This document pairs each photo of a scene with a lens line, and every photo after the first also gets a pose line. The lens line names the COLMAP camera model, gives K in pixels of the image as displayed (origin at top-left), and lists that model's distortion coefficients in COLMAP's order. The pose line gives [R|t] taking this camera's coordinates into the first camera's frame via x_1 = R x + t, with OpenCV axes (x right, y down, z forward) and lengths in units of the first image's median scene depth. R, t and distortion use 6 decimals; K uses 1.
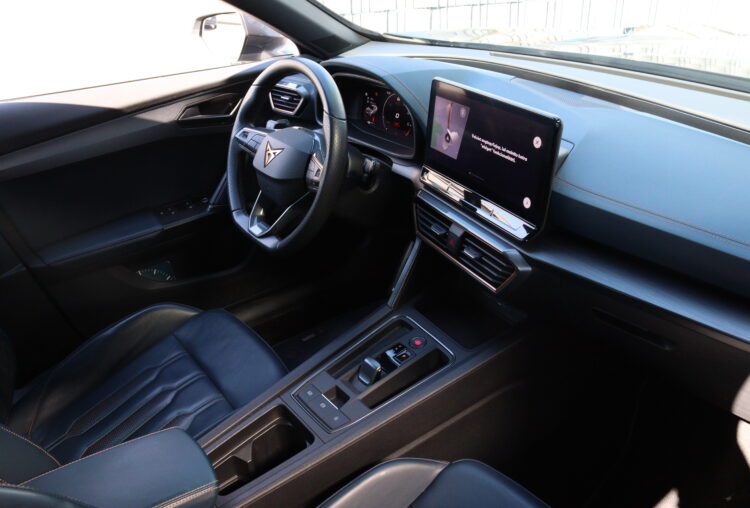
lens RADIAL K [[597.5, 0, 375.0], [0, 597.5, 254.0], [0, 0, 1]] dist [-0.164211, 0.155475]
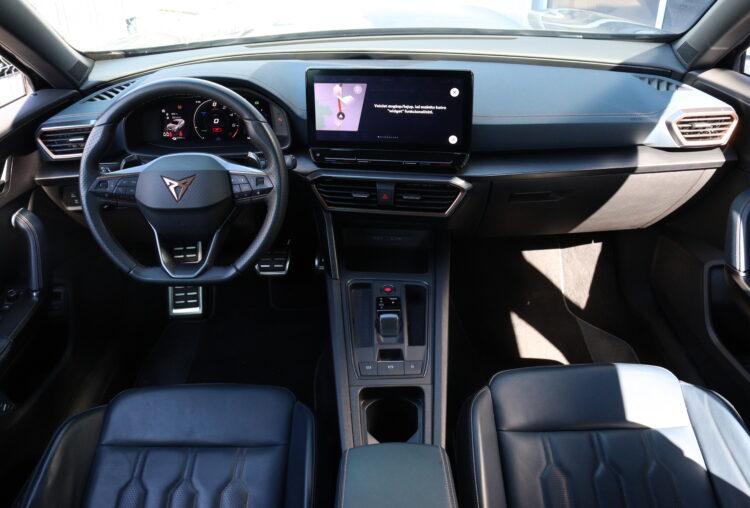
lens RADIAL K [[597.5, 0, 375.0], [0, 597.5, 254.0], [0, 0, 1]] dist [-0.164211, 0.155475]
pose [[0.636374, -0.392096, 0.664296, -0.687616], [0.381368, 0.908490, 0.170892, -0.123006], [-0.670512, 0.144590, 0.727672, 0.165648]]
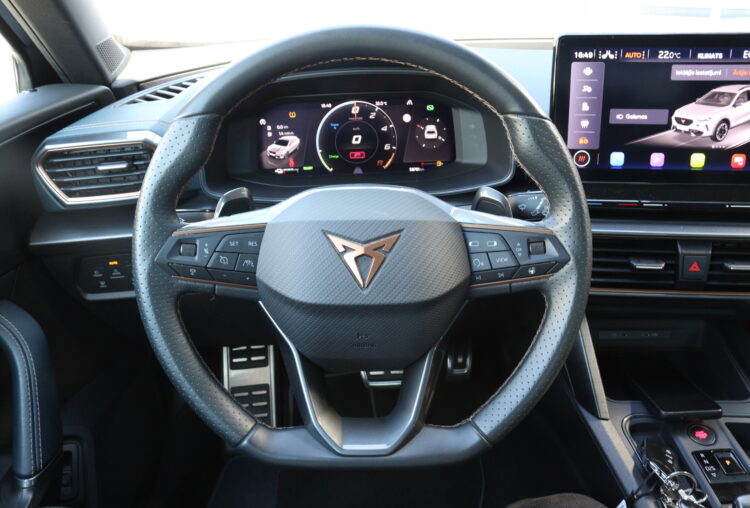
lens RADIAL K [[577.6, 0, 375.0], [0, 577.6, 254.0], [0, 0, 1]] dist [-0.052514, 0.001347]
pose [[0.610675, -0.346216, 0.712187, -0.498708], [0.399464, 0.911229, 0.100451, -0.231004], [-0.683743, 0.223150, 0.694765, 0.792560]]
